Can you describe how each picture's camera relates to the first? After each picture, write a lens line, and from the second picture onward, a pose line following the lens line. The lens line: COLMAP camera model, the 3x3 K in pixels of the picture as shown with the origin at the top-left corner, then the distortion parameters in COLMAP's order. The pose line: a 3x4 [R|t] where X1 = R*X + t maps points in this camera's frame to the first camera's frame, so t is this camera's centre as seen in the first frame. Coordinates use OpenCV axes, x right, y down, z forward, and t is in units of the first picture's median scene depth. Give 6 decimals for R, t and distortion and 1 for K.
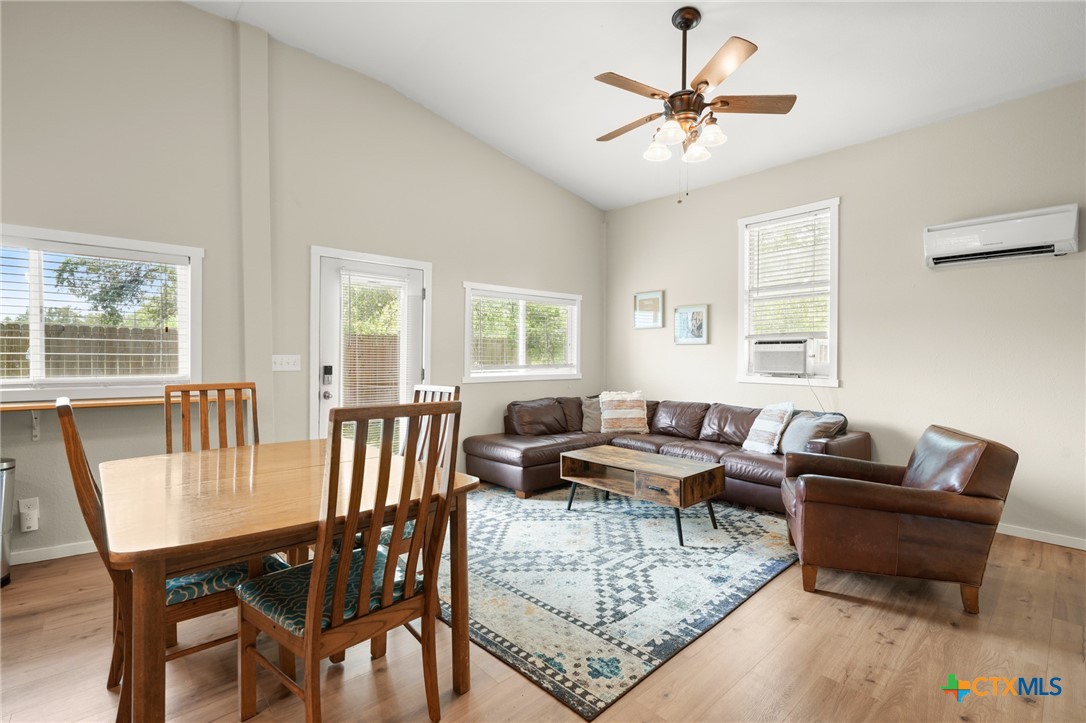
lens RADIAL K [[498.8, 0, 543.0], [0, 498.8, 361.5], [0, 0, 1]] dist [0.001206, 0.000601]
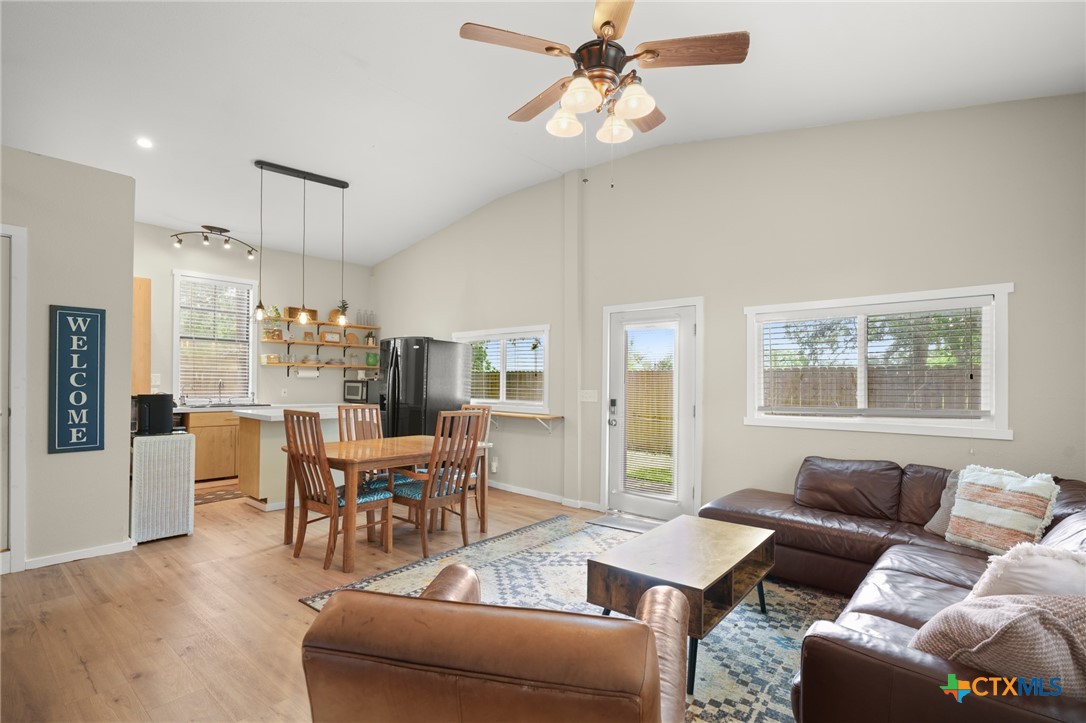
lens RADIAL K [[498.8, 0, 543.0], [0, 498.8, 361.5], [0, 0, 1]] dist [0.001206, 0.000601]
pose [[0.127470, -0.058167, -0.990135, 1.006761], [-0.025126, 0.997769, -0.061850, -0.003703], [0.991524, 0.032762, 0.125724, 0.830691]]
